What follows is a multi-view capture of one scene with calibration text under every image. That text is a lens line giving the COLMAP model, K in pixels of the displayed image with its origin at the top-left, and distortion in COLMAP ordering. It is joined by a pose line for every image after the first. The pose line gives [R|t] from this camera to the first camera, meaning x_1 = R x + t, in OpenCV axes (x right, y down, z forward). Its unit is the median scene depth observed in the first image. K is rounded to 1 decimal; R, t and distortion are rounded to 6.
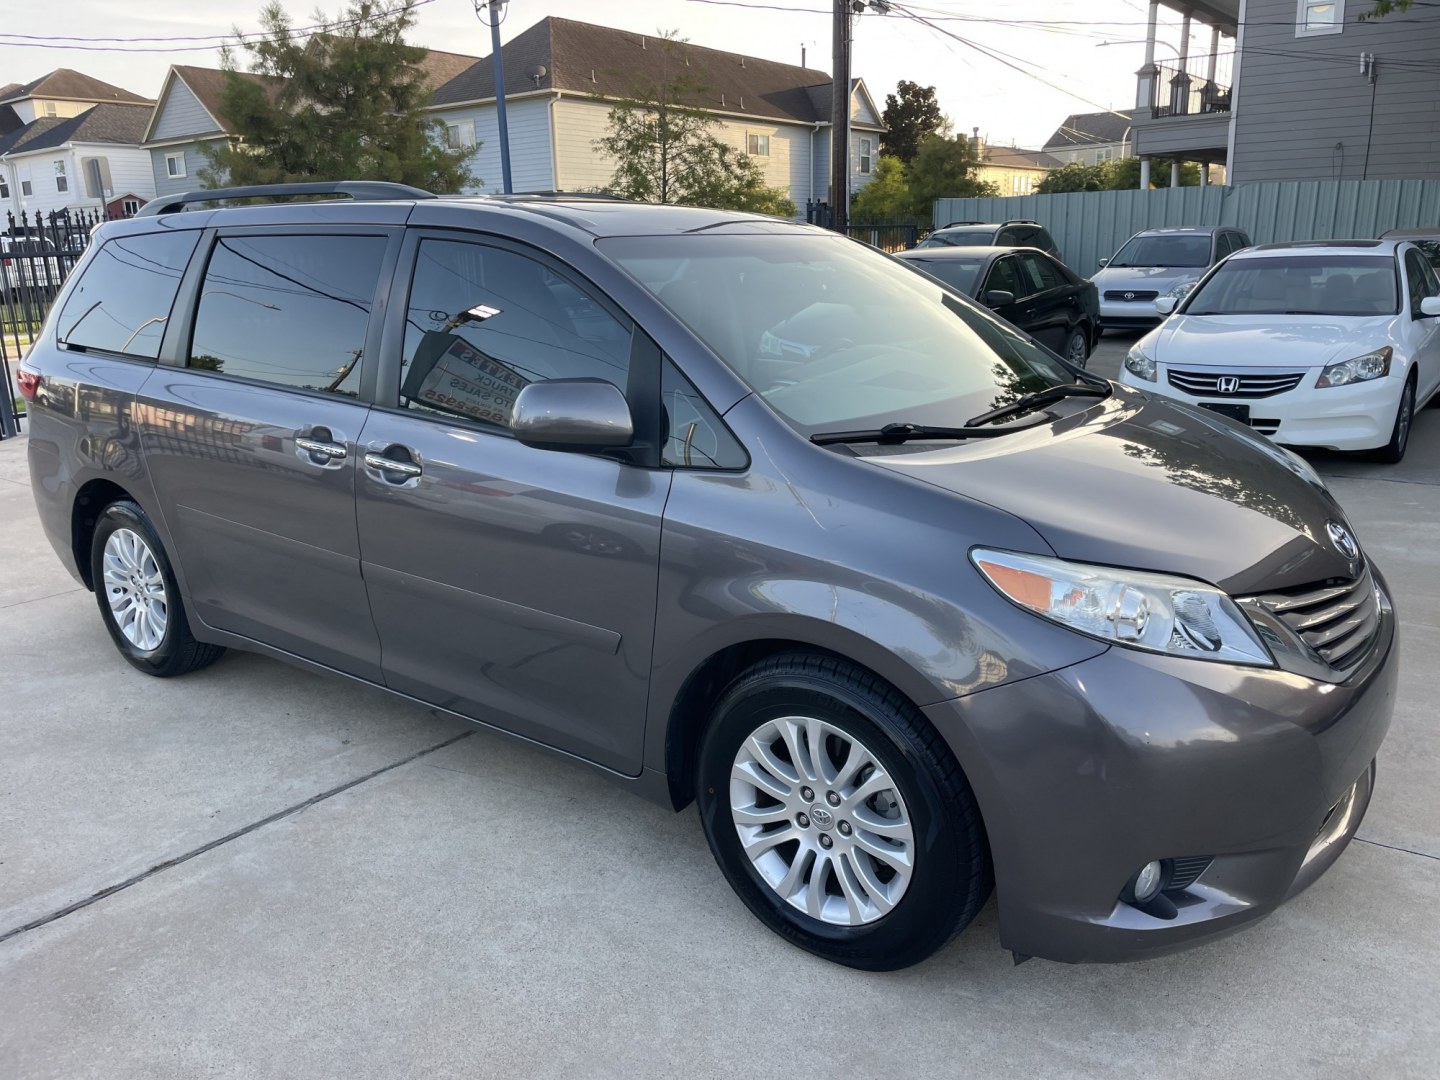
lens RADIAL K [[1098.4, 0, 715.4], [0, 1098.4, 540.2], [0, 0, 1]] dist [0.083818, -0.114236]
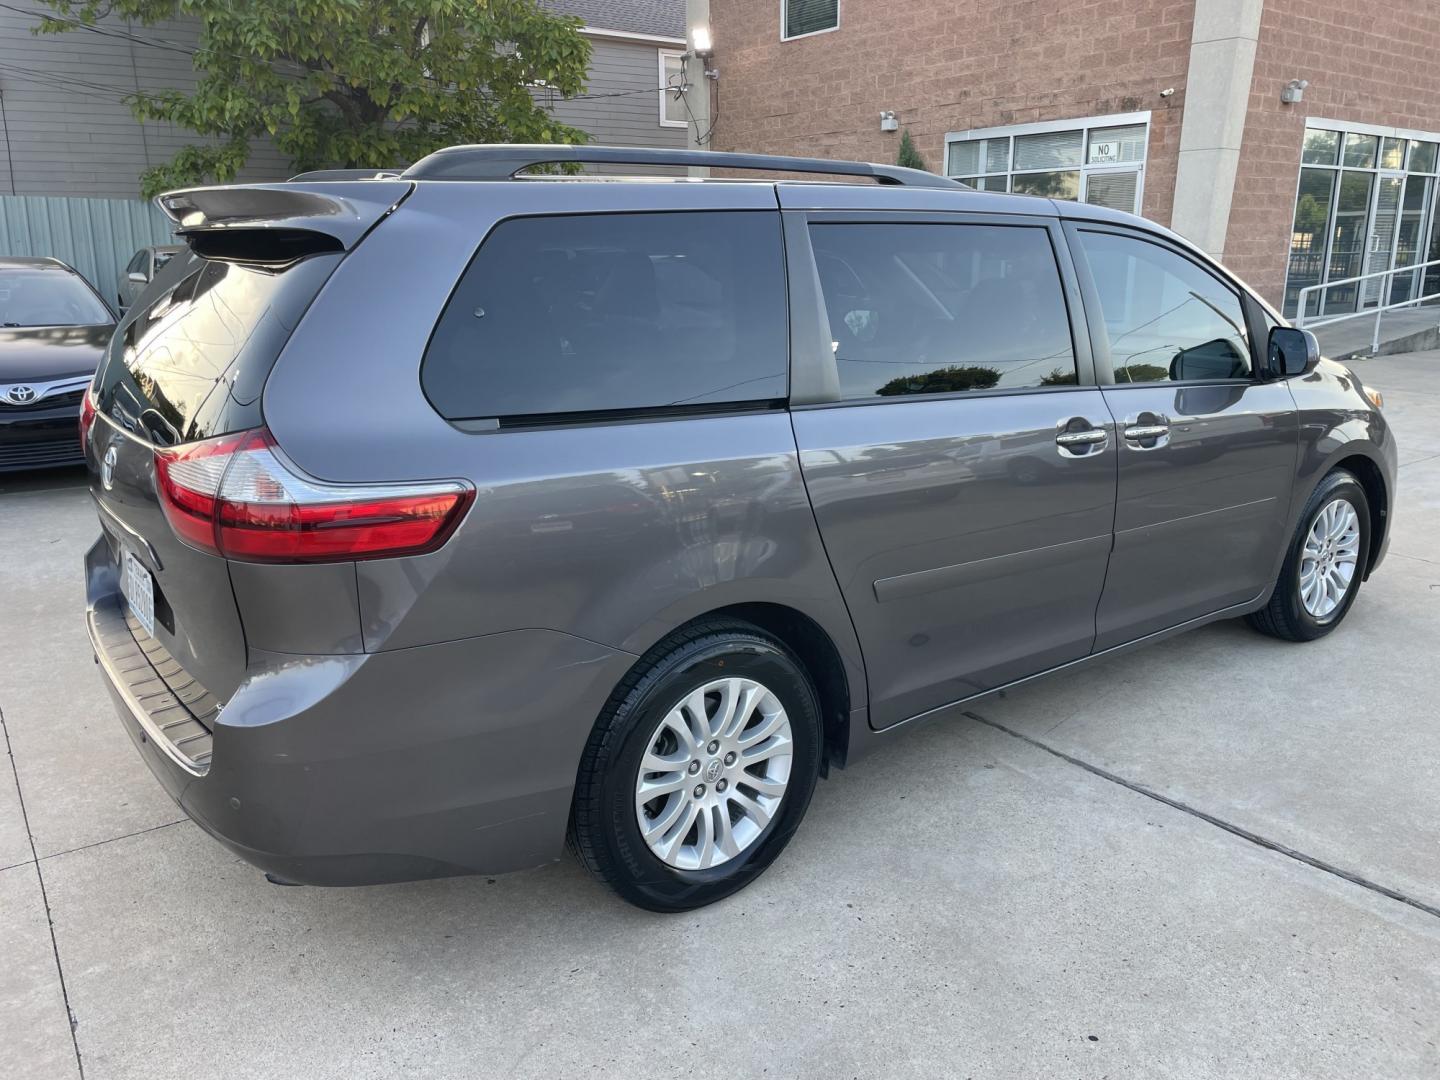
lens RADIAL K [[1098.4, 0, 715.4], [0, 1098.4, 540.2], [0, 0, 1]] dist [0.083818, -0.114236]
pose [[0.271967, -0.233477, 0.933554, -1.382775], [0.250956, 0.953759, 0.165421, -0.240709], [-0.929008, 0.189292, 0.317984, 0.995507]]
